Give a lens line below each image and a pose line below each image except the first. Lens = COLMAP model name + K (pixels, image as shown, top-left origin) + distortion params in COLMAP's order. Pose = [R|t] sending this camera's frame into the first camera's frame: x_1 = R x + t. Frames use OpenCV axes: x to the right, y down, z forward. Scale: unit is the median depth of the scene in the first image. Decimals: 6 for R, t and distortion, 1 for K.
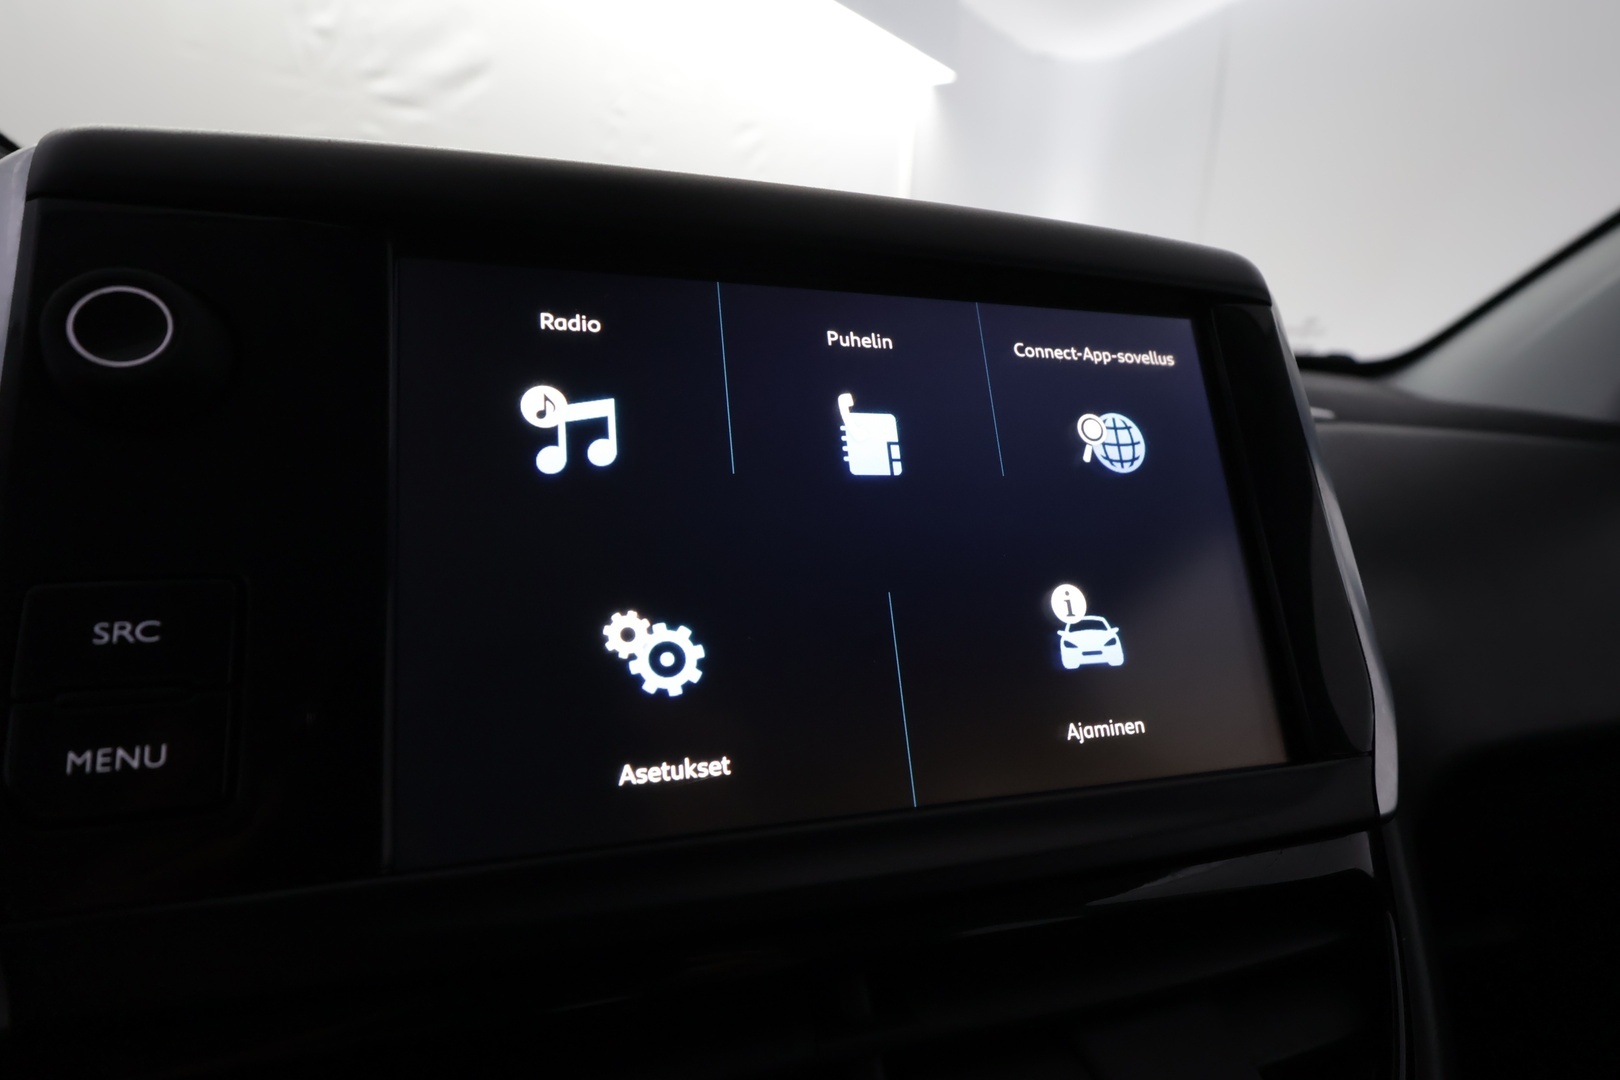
lens RADIAL K [[930.9, 0, 807.1], [0, 930.9, 508.4], [0, 0, 1]] dist [0.000359, 0.000216]
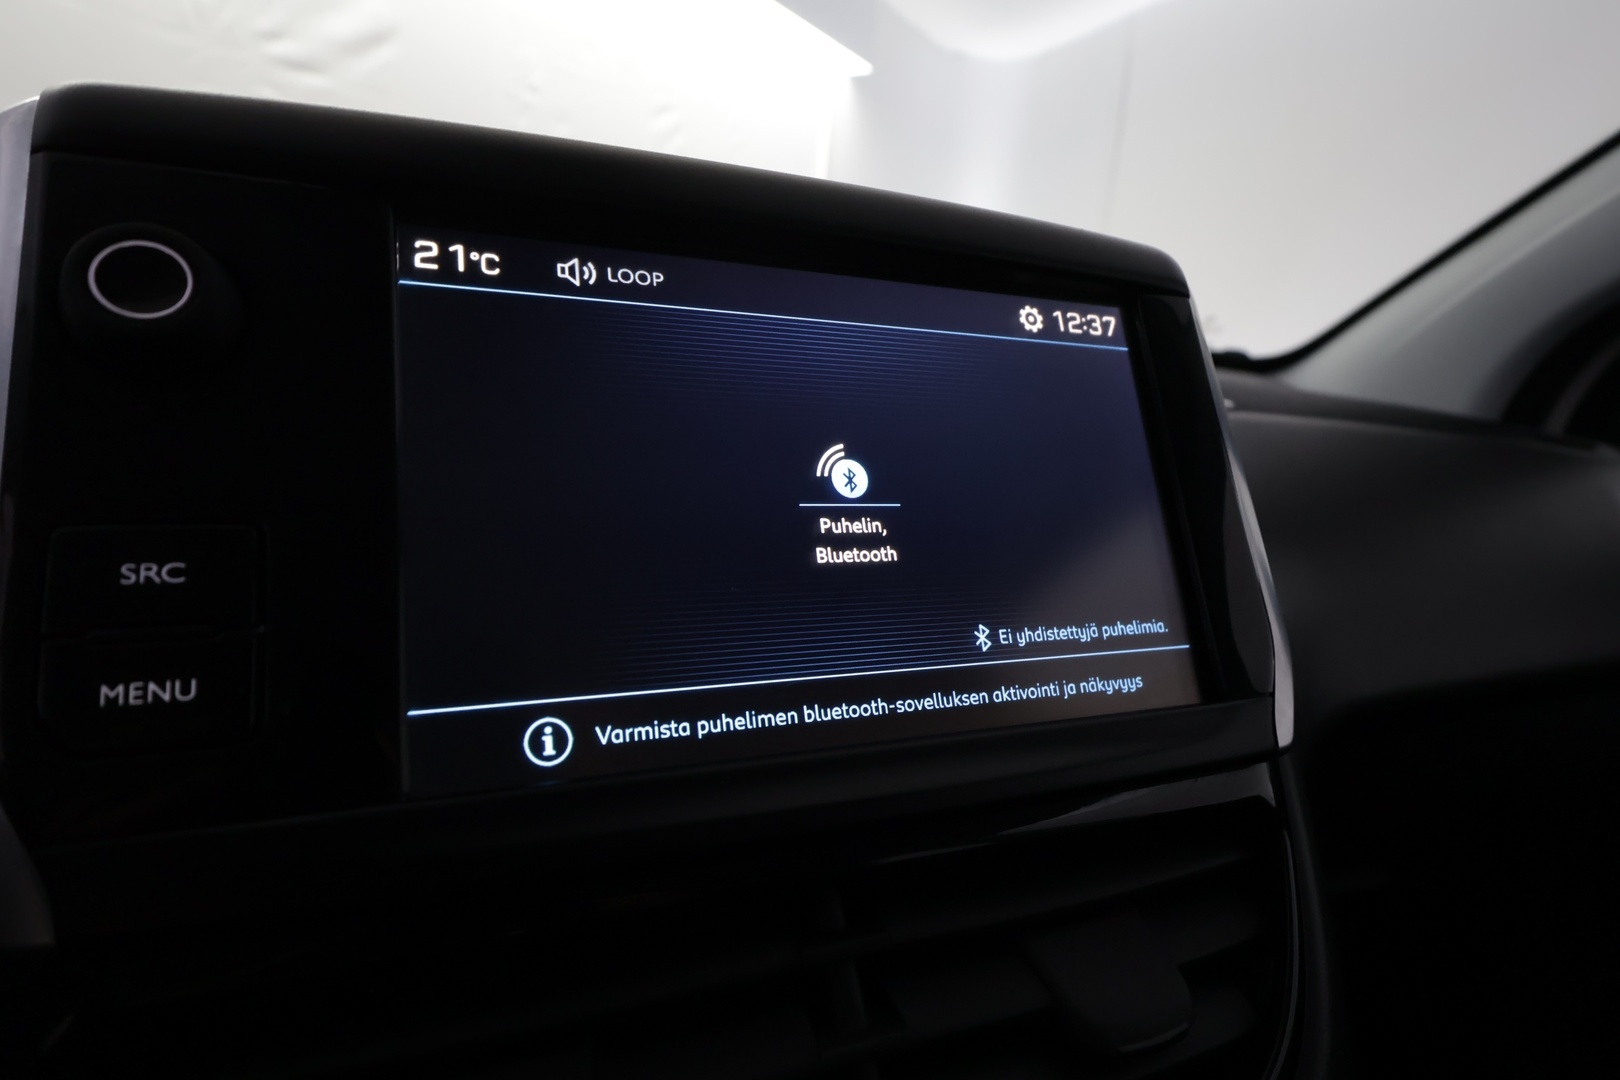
lens RADIAL K [[923.8, 0, 806.7], [0, 923.8, 509.4], [0, 0, 1]] dist [0.000893, 0.001734]
pose [[0.995637, 0.008274, 0.092940, -0.071814], [-0.009676, 0.999846, 0.014640, 0.028649], [-0.092804, -0.015475, 0.995564, -0.072002]]
